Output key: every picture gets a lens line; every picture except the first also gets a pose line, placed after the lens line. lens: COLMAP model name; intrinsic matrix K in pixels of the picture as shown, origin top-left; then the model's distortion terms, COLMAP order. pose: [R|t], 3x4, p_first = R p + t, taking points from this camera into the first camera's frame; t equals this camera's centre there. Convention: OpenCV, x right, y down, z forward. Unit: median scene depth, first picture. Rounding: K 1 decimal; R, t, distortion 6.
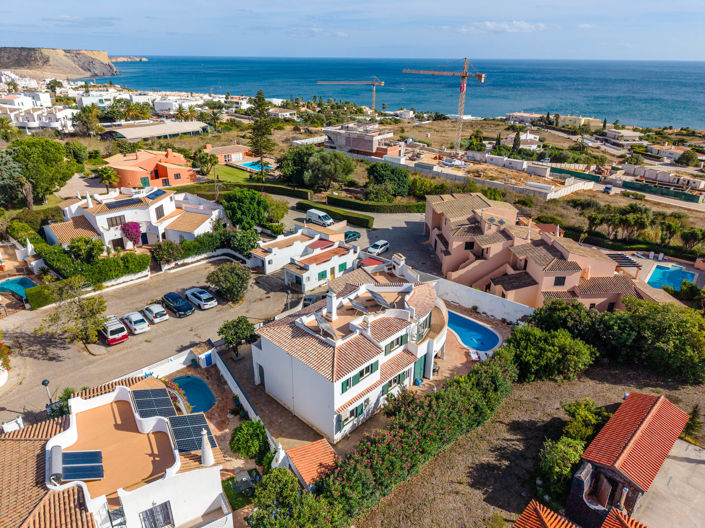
lens RADIAL K [[472.9, 0, 352.5], [0, 472.9, 264.0], [0, 0, 1]] dist [0.004214, -0.007301]
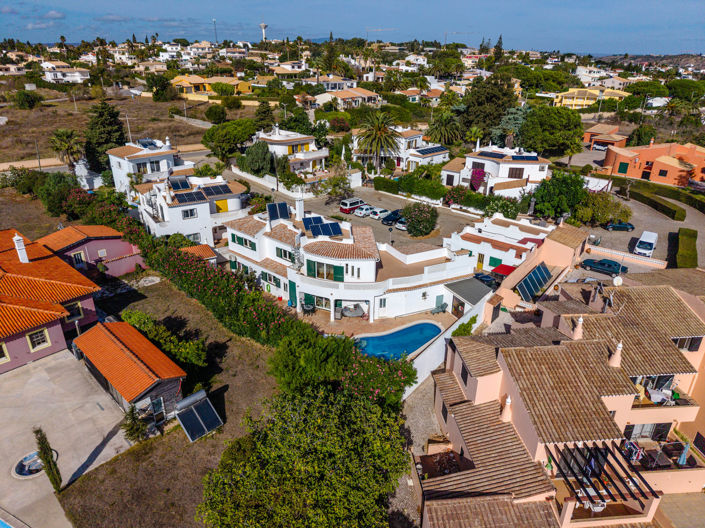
lens RADIAL K [[472.9, 0, 352.5], [0, 472.9, 264.0], [0, 0, 1]] dist [0.004214, -0.007301]
pose [[0.065949, 0.406574, -0.911235, 0.716663], [-0.410572, 0.843390, 0.346589, -0.175015], [0.909440, 0.351270, 0.222549, 0.543740]]
